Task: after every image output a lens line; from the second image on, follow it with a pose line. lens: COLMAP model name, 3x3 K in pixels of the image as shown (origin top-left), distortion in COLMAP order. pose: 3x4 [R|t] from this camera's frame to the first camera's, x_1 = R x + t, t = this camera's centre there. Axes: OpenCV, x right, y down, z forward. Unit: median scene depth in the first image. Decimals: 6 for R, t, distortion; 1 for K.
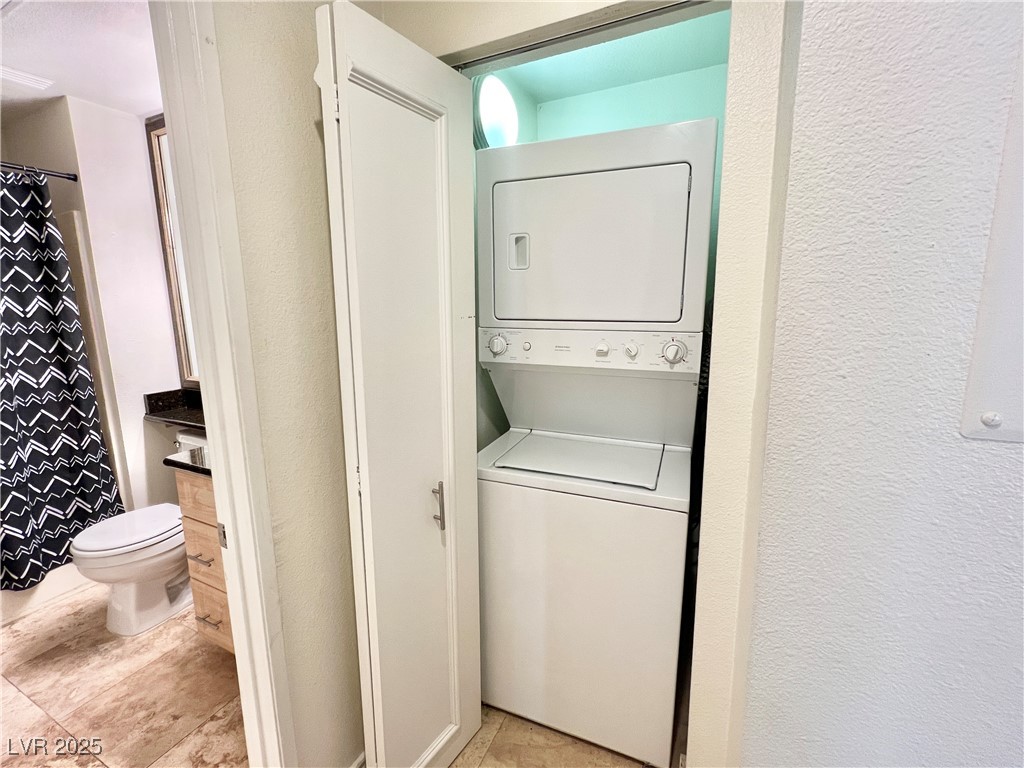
lens RADIAL K [[441.5, 0, 513.6], [0, 441.5, 380.0], [0, 0, 1]] dist [-0.000636, 0.000044]
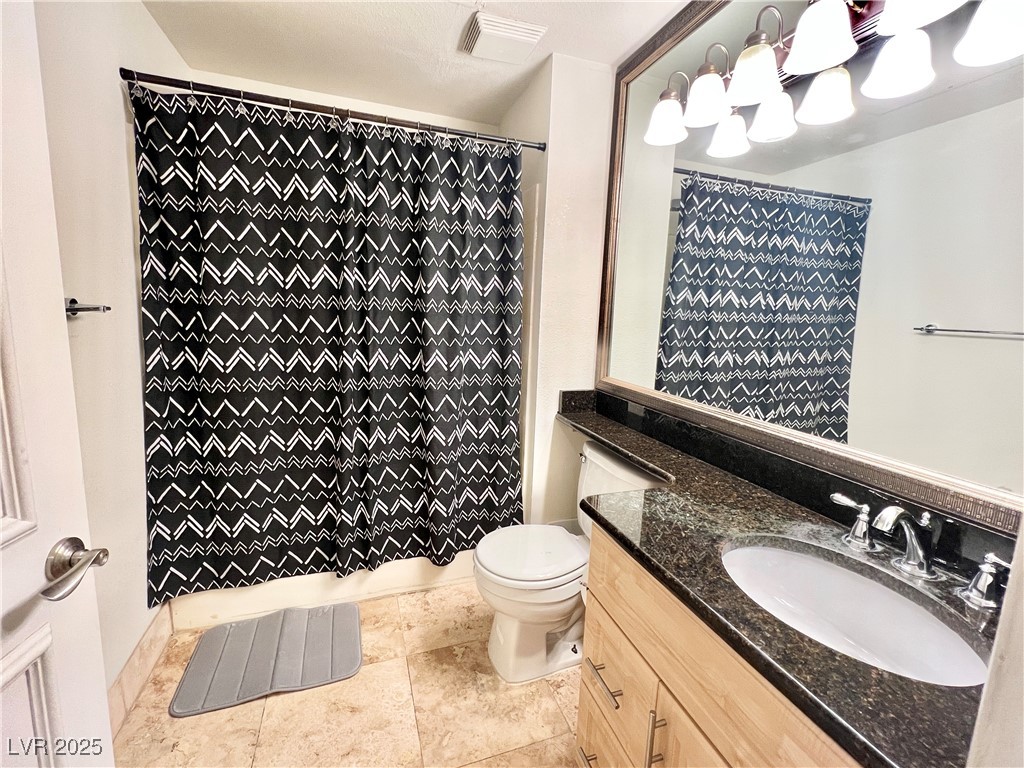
lens RADIAL K [[441.5, 0, 513.6], [0, 441.5, 380.0], [0, 0, 1]] dist [-0.000636, 0.000044]
pose [[0.710643, 0.149196, -0.687551, -0.338887], [-0.162768, 0.985608, 0.045639, -0.014665], [0.684465, 0.079479, 0.724700, 0.333329]]
